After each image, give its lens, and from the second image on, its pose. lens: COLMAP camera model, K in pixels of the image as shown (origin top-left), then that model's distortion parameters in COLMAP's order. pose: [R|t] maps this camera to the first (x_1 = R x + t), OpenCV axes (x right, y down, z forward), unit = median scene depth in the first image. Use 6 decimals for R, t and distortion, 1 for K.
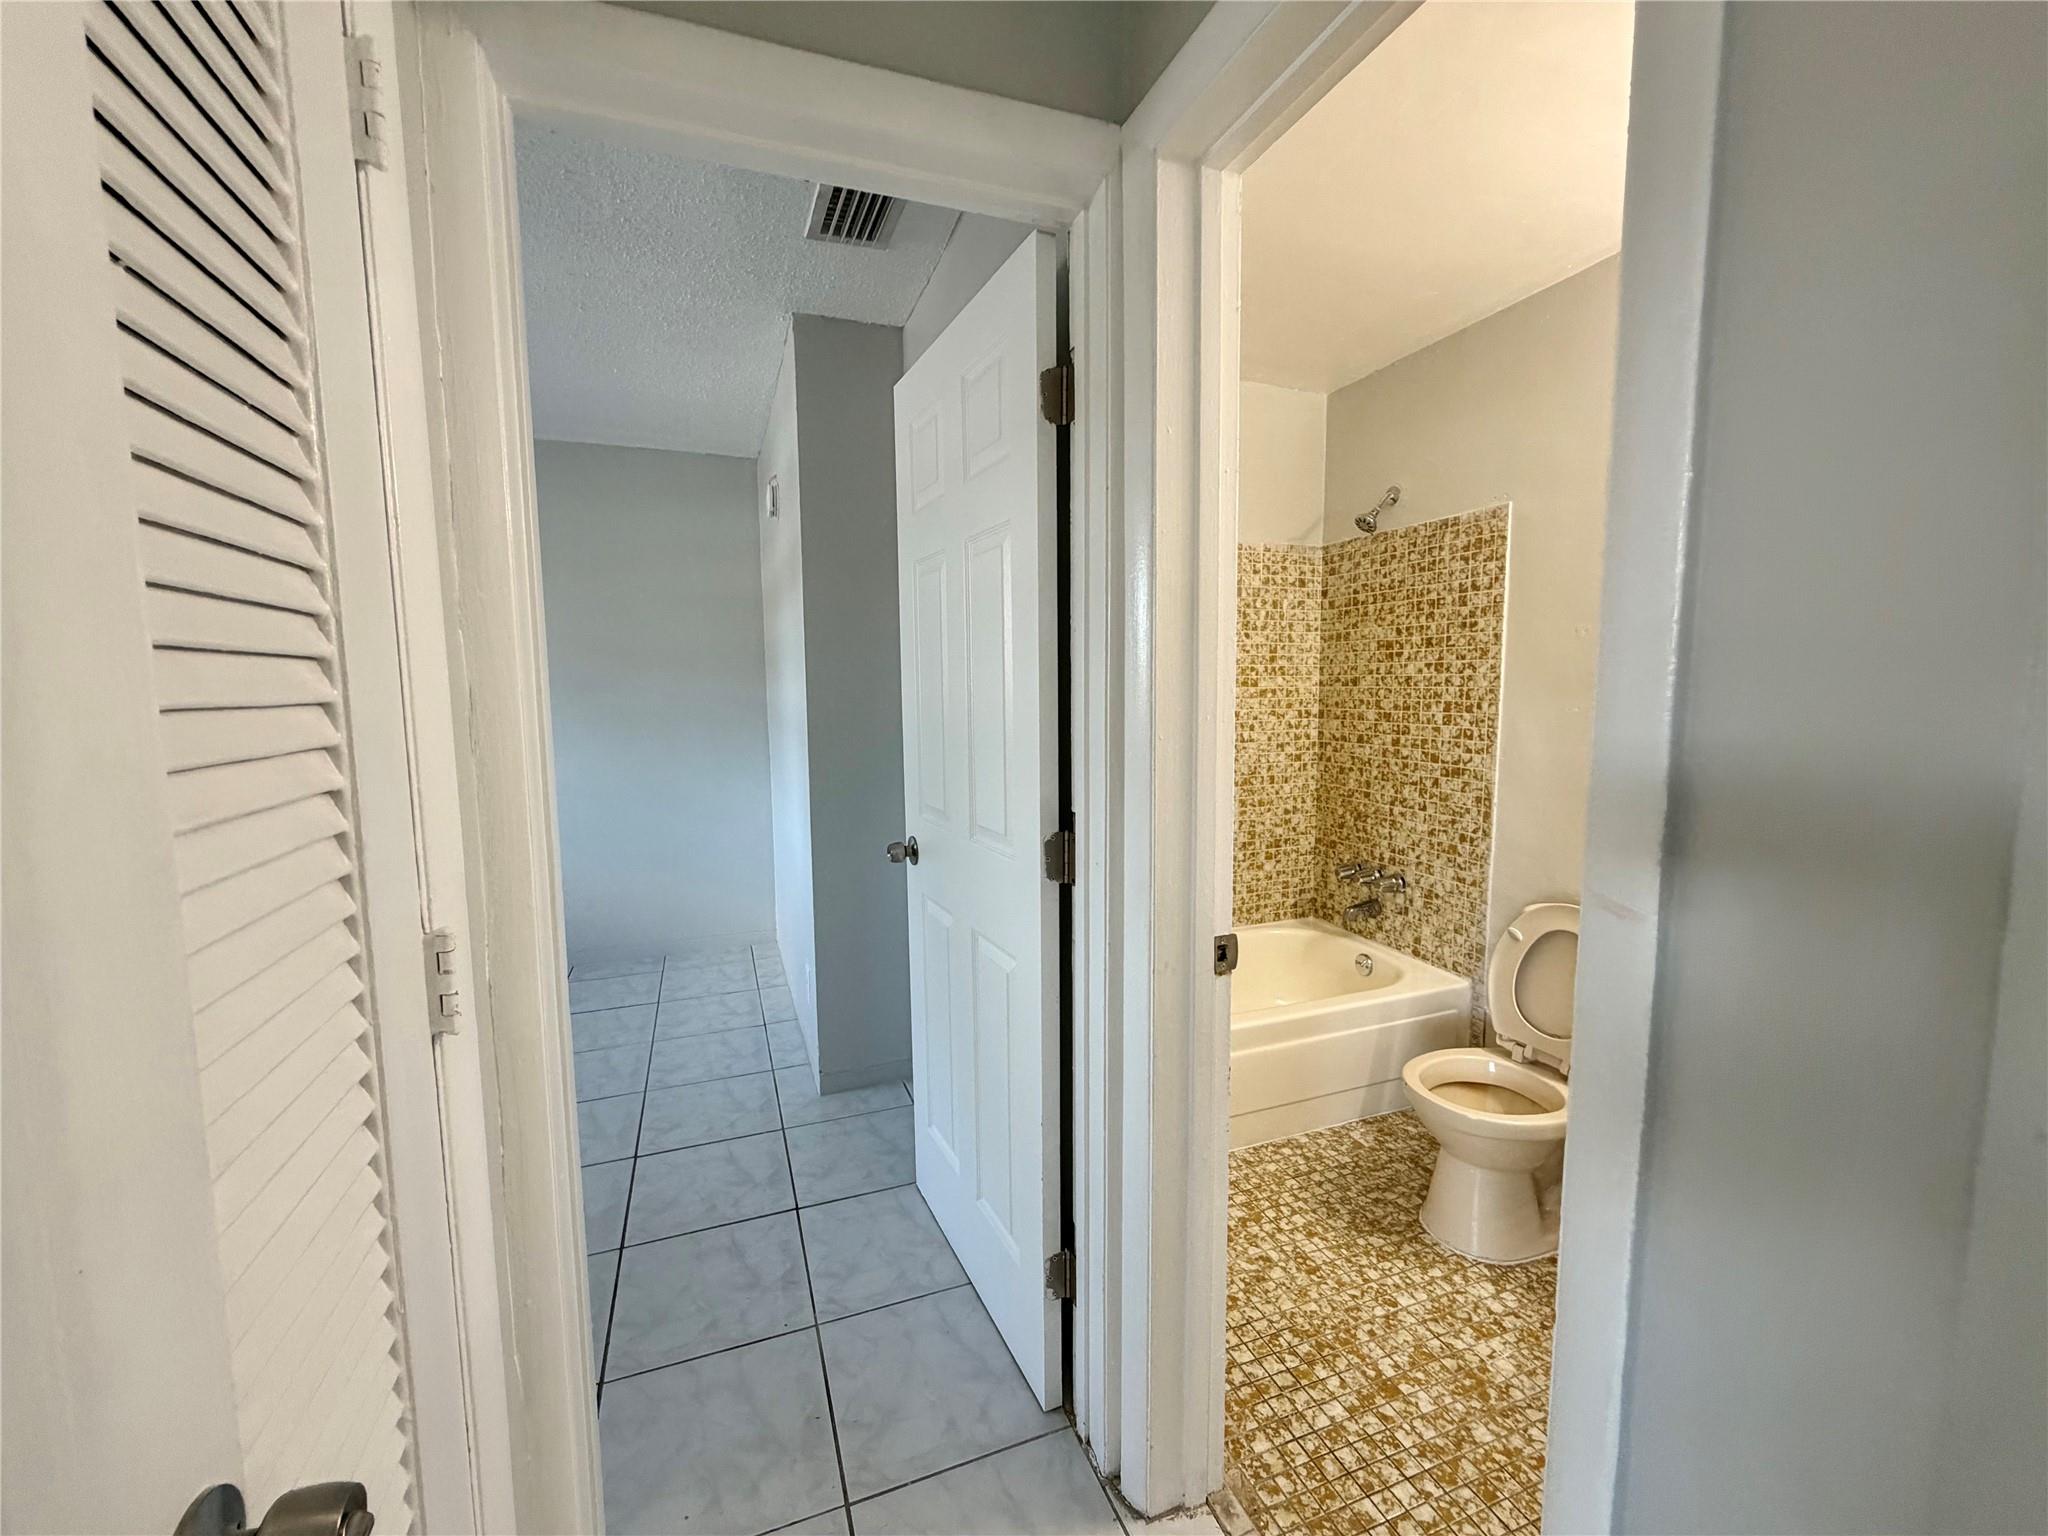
lens RADIAL K [[815.7, 0, 1023.0], [0, 815.7, 763.7], [0, 0, 1]] dist [-0.000889, -0.000943]
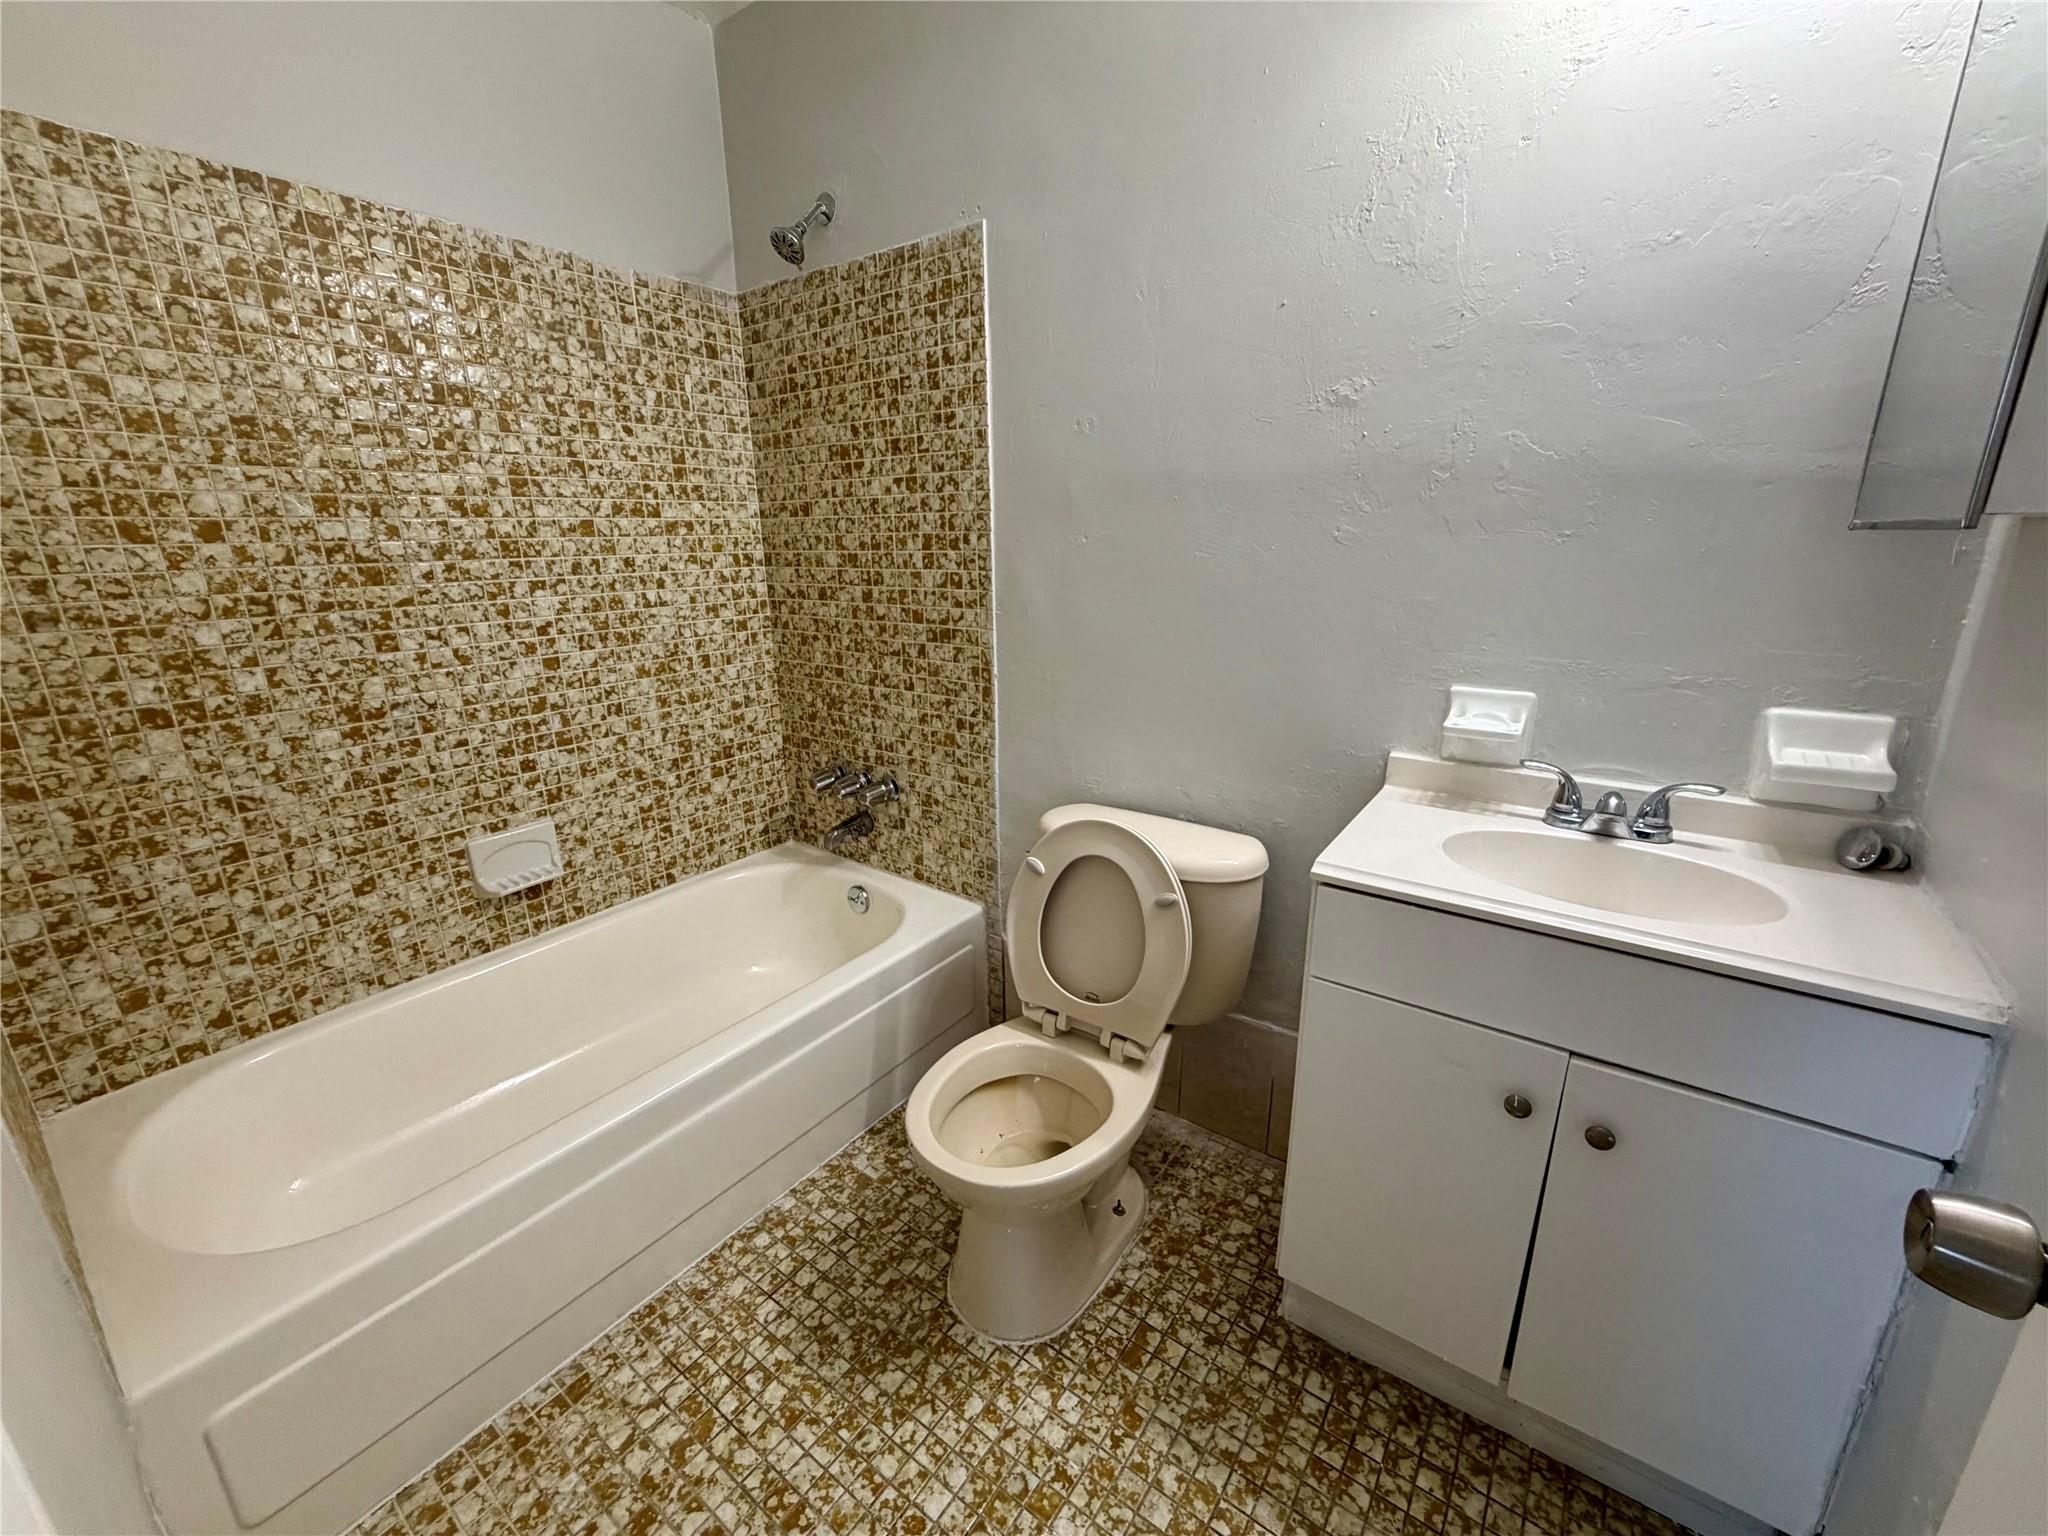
lens RADIAL K [[815.7, 0, 1024.5], [0, 815.7, 770.2], [0, 0, 1]] dist [-0.000889, -0.000943]
pose [[0.837283, -0.158581, 0.523268, 0.194029], [0.062340, 0.978463, 0.196782, -0.010375], [-0.543204, -0.132142, 0.829137, 0.349159]]
